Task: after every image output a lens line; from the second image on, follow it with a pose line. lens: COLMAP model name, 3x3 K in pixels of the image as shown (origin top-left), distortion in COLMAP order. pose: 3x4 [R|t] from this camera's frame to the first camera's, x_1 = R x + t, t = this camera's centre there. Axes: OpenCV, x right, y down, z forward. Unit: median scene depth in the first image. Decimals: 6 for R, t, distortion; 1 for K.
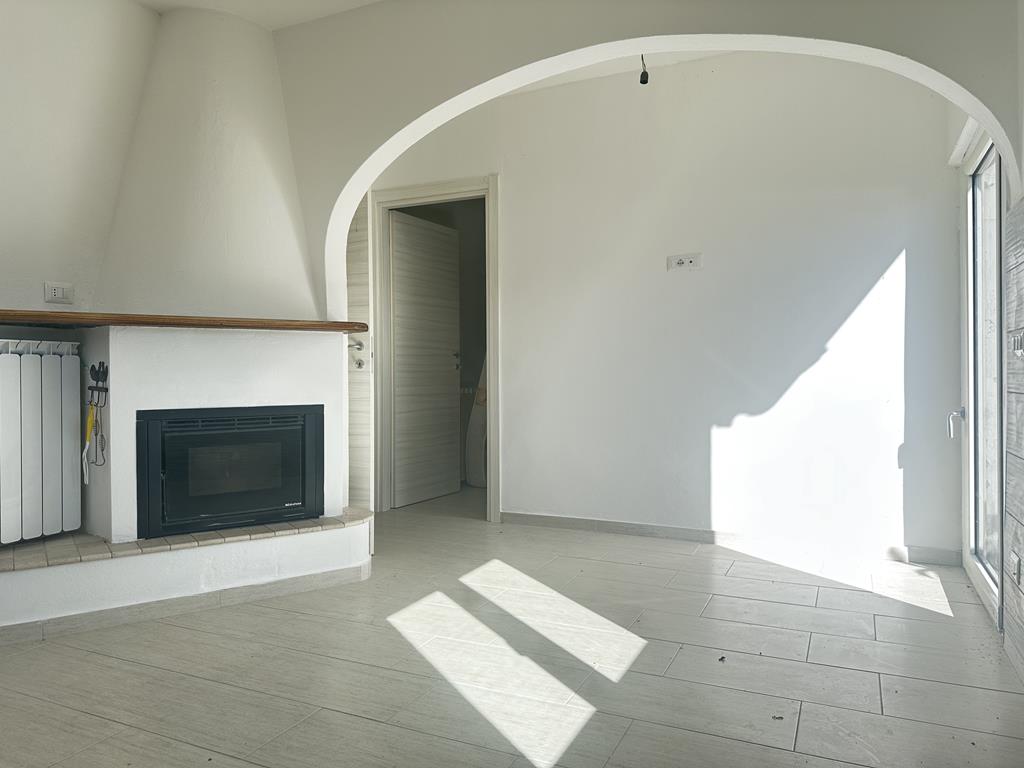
lens RADIAL K [[718.1, 0, 510.2], [0, 718.1, 379.1], [0, 0, 1]] dist [0.047400, -0.050034]
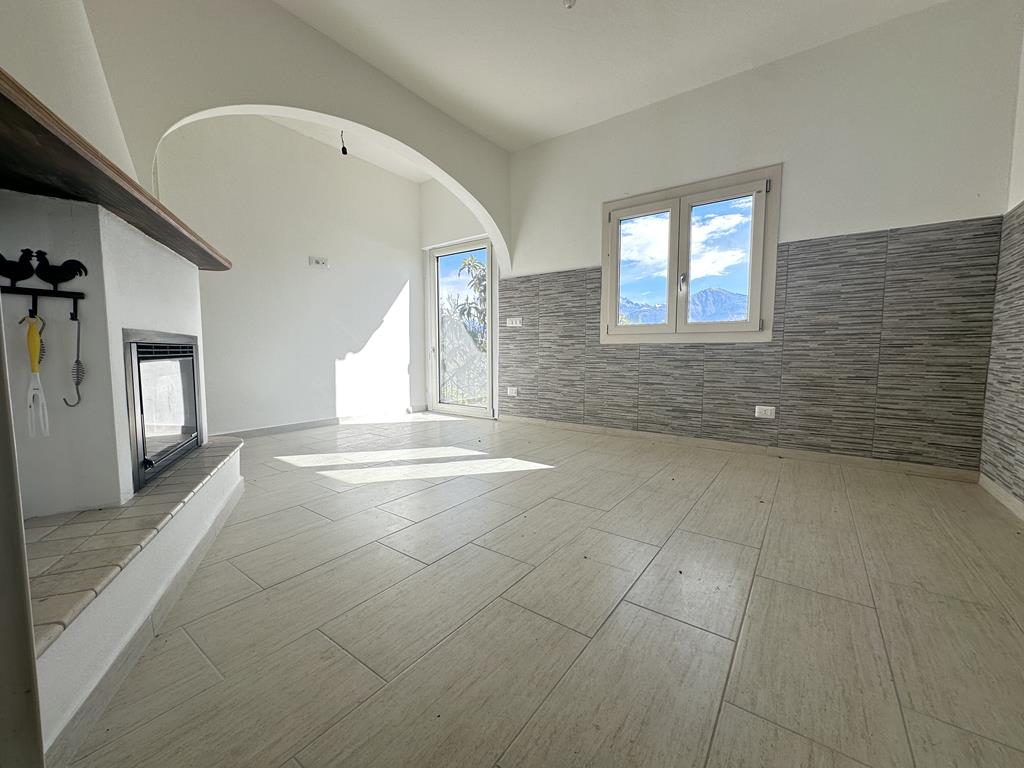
lens RADIAL K [[407.1, 0, 509.9], [0, 407.1, 385.8], [0, 0, 1]] dist [-0.002644, 0.001105]
pose [[0.184853, -0.075406, 0.979869, -0.679300], [0.003224, 0.997093, 0.076123, 0.058258], [-0.982761, -0.010913, 0.184559, 0.415439]]
